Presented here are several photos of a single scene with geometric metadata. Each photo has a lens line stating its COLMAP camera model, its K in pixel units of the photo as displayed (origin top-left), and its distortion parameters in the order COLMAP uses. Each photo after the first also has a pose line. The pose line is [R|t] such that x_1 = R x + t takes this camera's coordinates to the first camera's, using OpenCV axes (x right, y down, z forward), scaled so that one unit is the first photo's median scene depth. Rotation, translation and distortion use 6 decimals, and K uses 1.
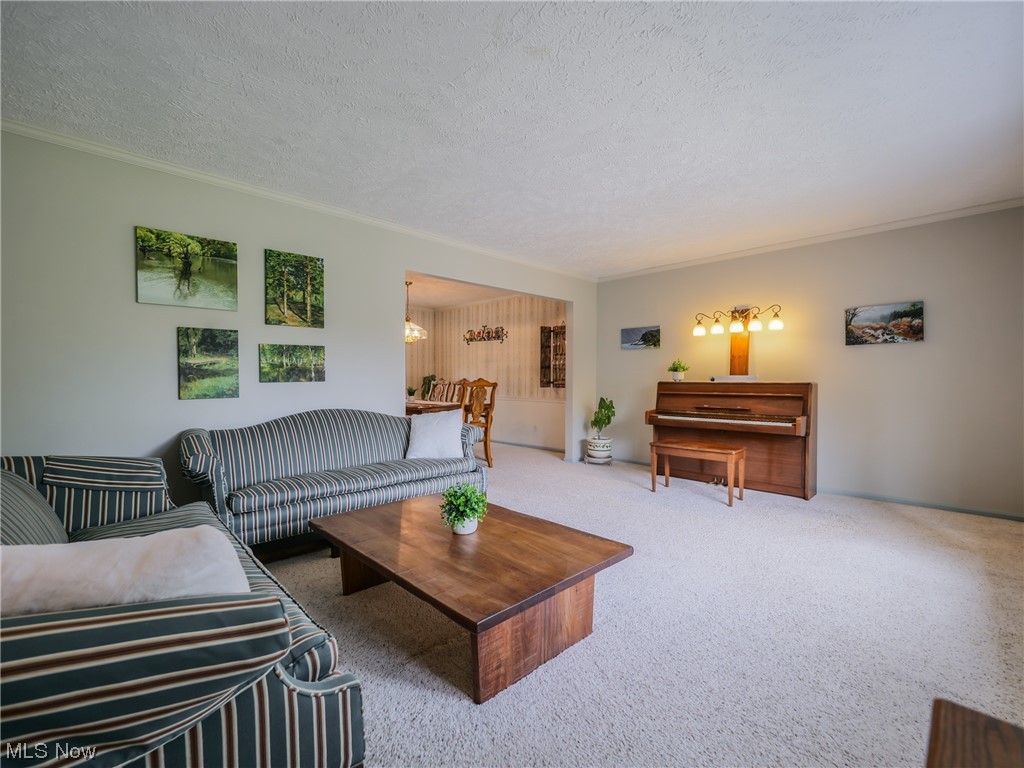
lens RADIAL K [[447.8, 0, 510.5], [0, 447.8, 378.6], [0, 0, 1]] dist [0.002074, -0.000046]
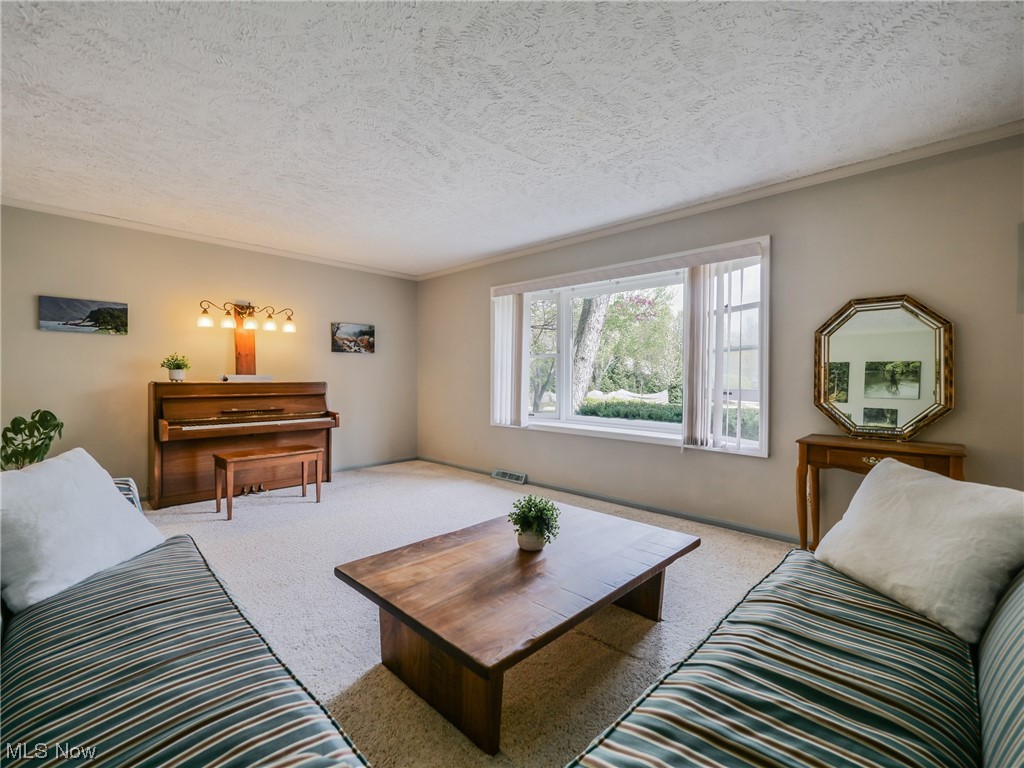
lens RADIAL K [[447.8, 0, 510.7], [0, 447.8, 380.1], [0, 0, 1]] dist [0.002074, -0.000046]
pose [[-0.016792, -0.002345, 0.999856, -0.461027], [-0.000784, 0.999997, 0.002332, 0.000879], [-0.999859, -0.000745, -0.016794, 0.481331]]
